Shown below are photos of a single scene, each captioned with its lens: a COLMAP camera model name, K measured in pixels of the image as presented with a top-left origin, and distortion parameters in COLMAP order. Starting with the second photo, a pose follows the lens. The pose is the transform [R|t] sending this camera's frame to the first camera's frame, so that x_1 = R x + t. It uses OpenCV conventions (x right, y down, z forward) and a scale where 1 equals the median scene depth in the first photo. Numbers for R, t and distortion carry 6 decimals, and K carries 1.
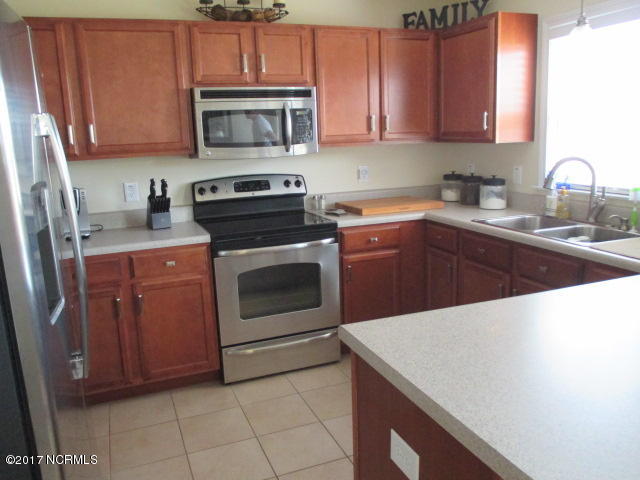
lens RADIAL K [[537.5, 0, 320.7], [0, 537.5, 229.6], [0, 0, 1]] dist [-0.035782, 0.002262]
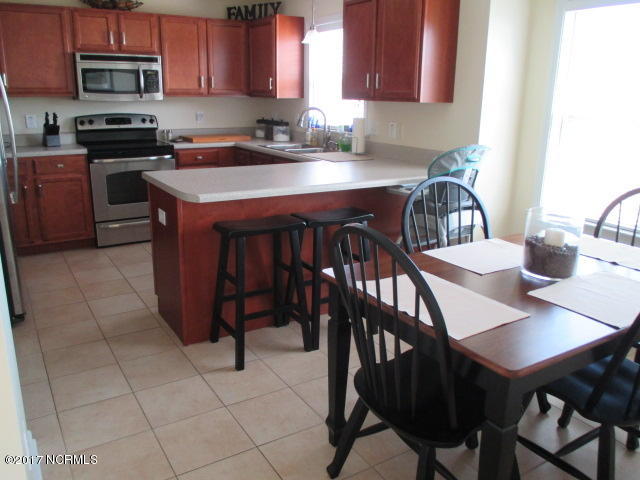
lens RADIAL K [[537.5, 0, 320.3], [0, 537.5, 226.0], [0, 0, 1]] dist [-0.035782, 0.002262]
pose [[0.982475, 0.003653, 0.186359, 0.157649], [-0.015725, 0.997868, 0.063345, 0.113707], [-0.185730, -0.065165, 0.980437, -0.606020]]
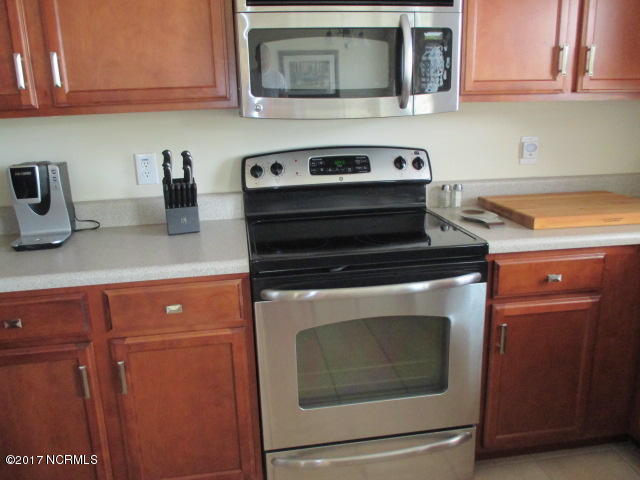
lens RADIAL K [[537.5, 0, 322.0], [0, 537.5, 233.7], [0, 0, 1]] dist [-0.035782, 0.002262]
pose [[0.977182, 0.065659, -0.202002, -0.023588], [-0.049454, 0.995216, 0.084254, -0.059848], [0.206568, -0.072342, 0.975754, 0.443774]]
